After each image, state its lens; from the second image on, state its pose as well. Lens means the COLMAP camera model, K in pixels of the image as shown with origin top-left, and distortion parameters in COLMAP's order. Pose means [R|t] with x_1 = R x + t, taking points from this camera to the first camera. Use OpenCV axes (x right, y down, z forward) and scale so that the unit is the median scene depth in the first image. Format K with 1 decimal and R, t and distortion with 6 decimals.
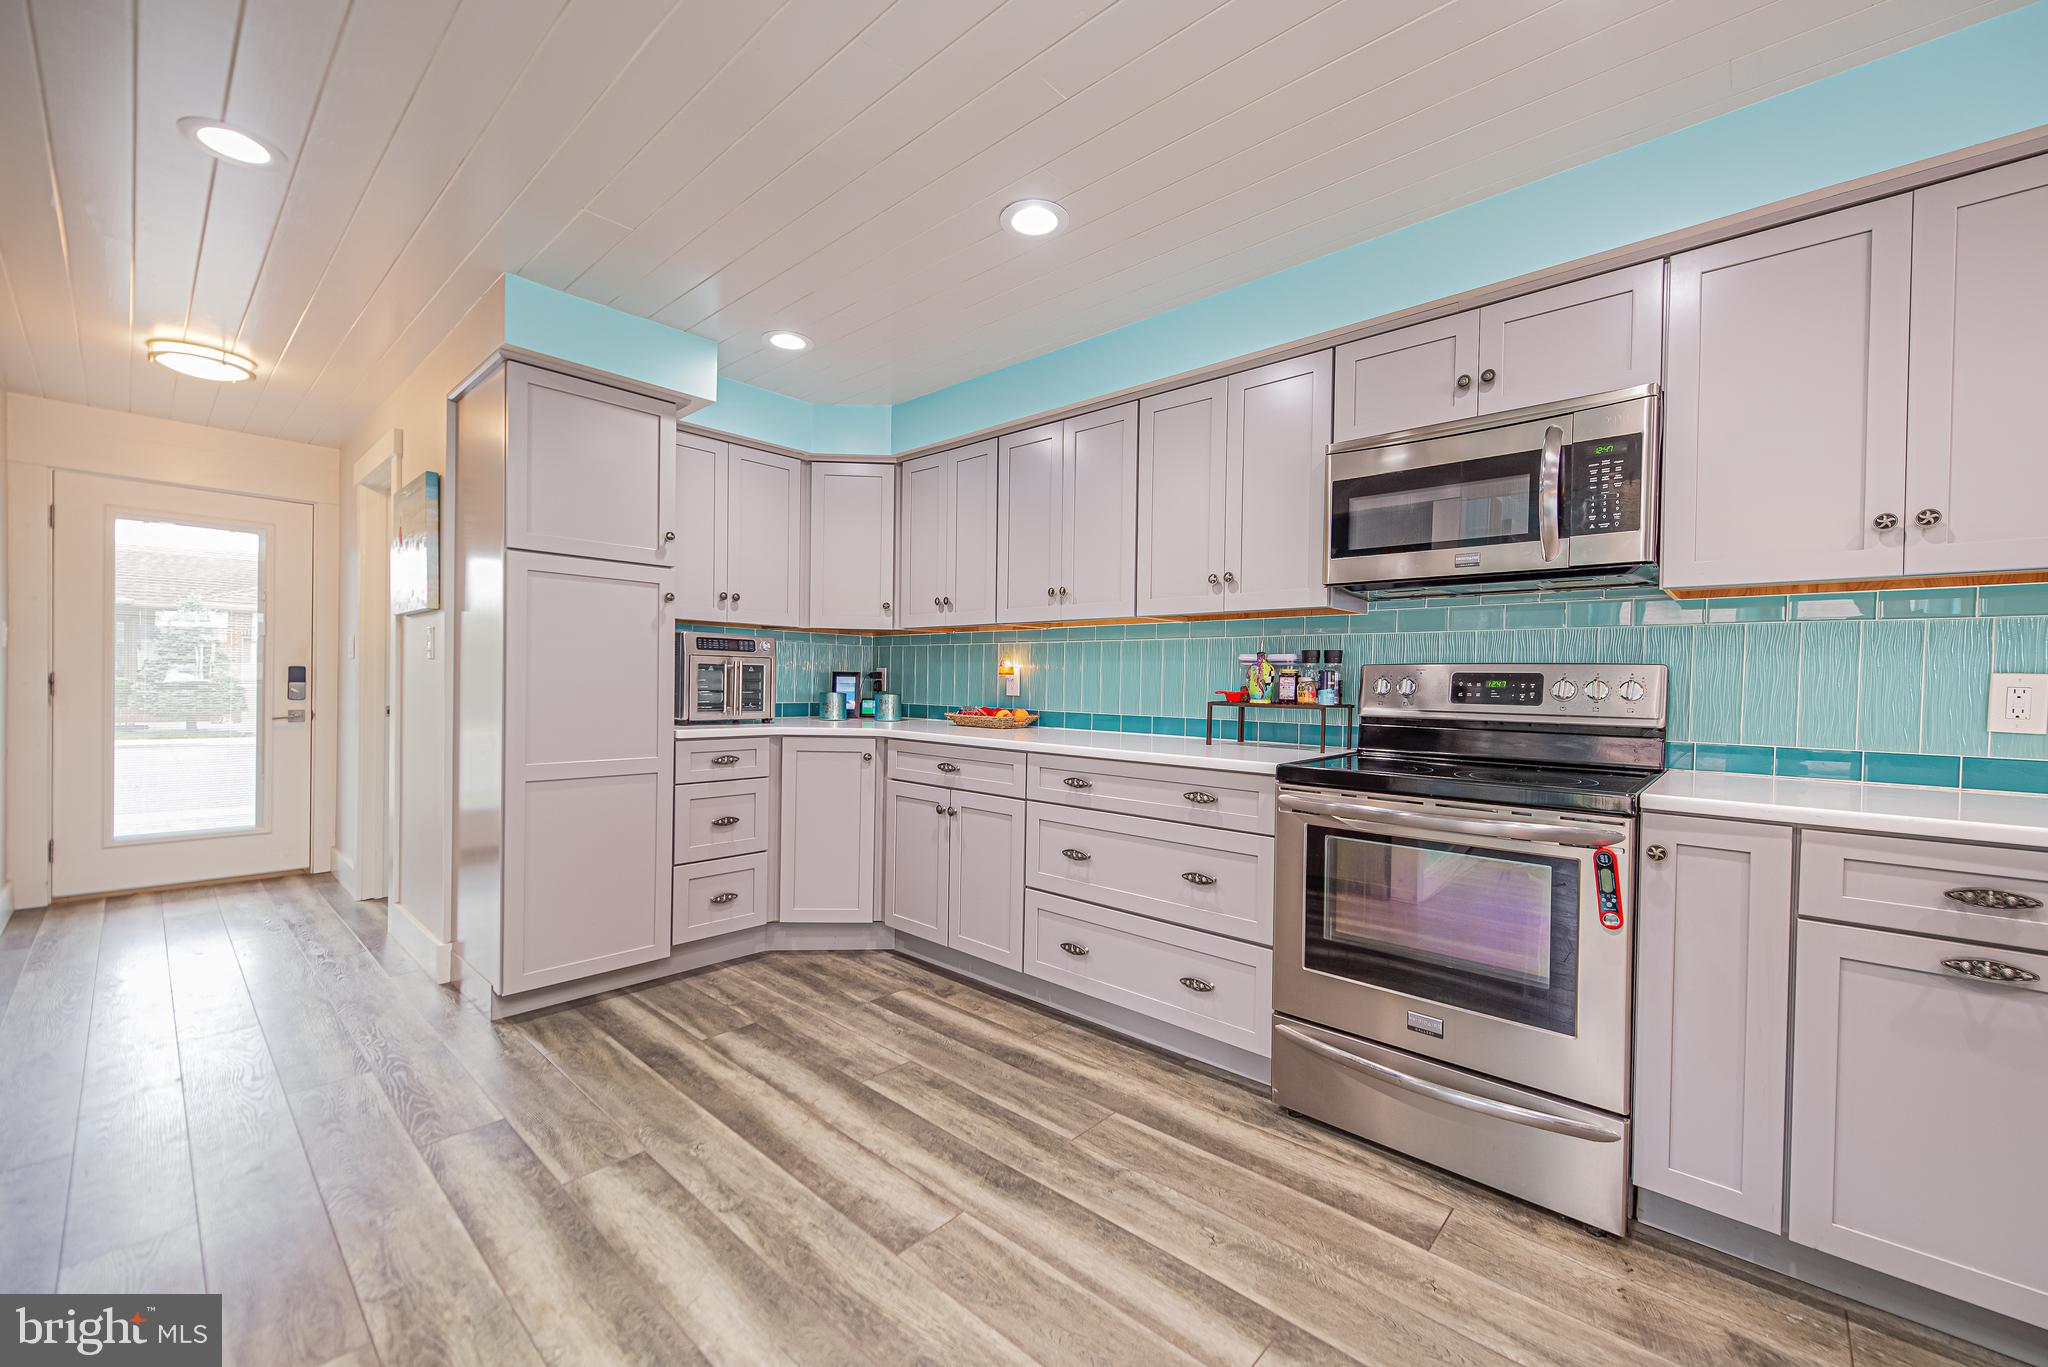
lens RADIAL K [[807.0, 0, 1028.0], [0, 807.0, 687.8], [0, 0, 1]] dist [0.013687, -0.003699]
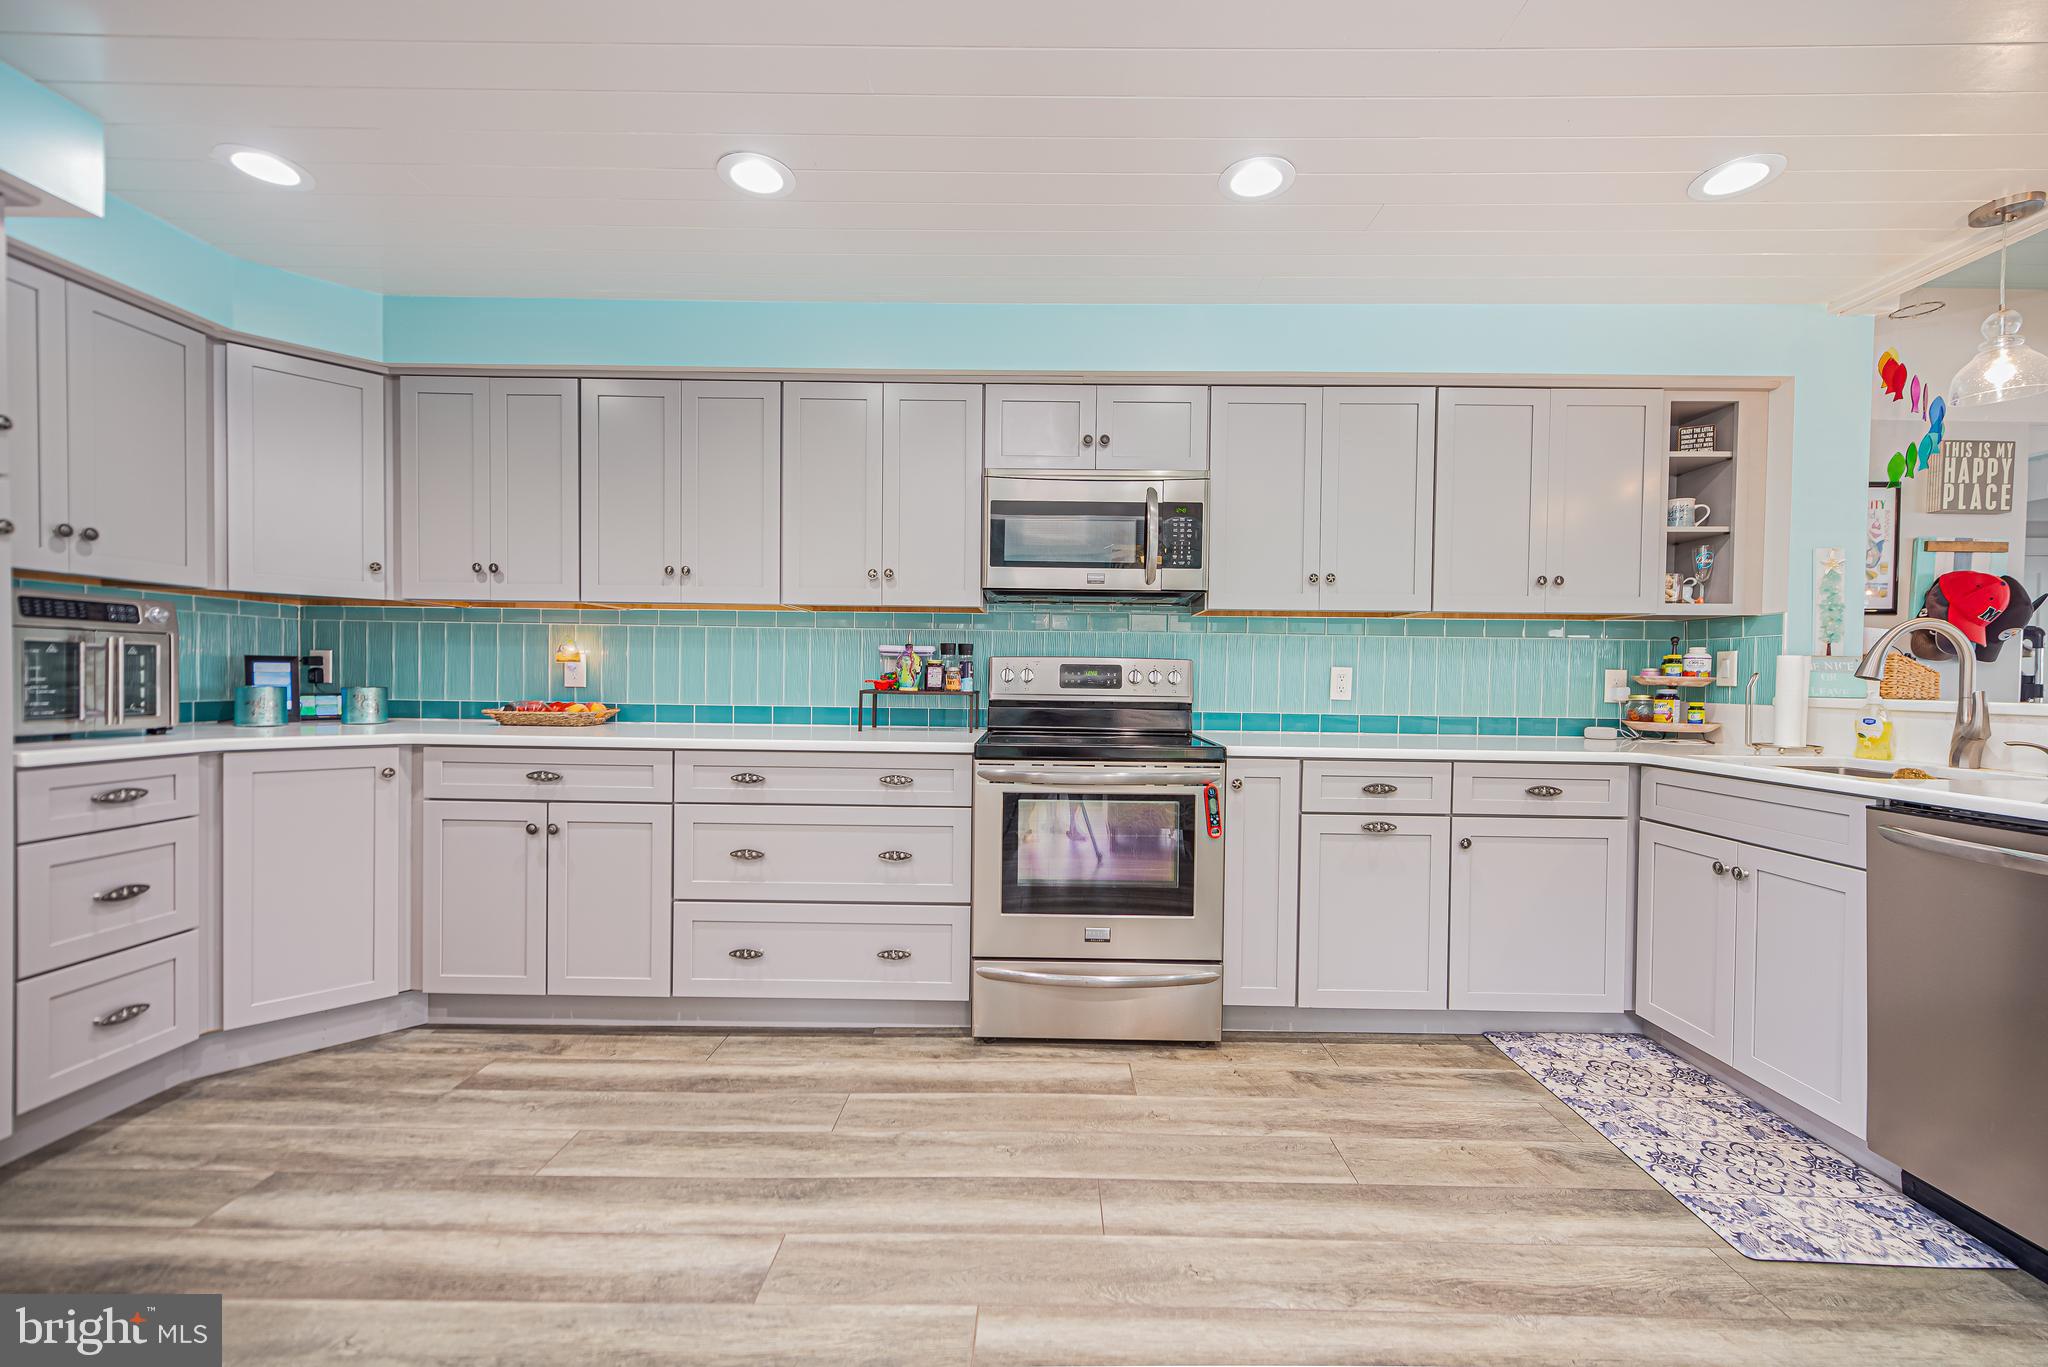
lens RADIAL K [[807.0, 0, 1032.5], [0, 807.0, 687.9], [0, 0, 1]] dist [0.013687, -0.003699]
pose [[0.750699, -0.014228, 0.660491, -0.331373], [0.003642, 0.999842, 0.017398, -0.003515], [-0.660634, -0.010655, 0.750632, 0.074639]]
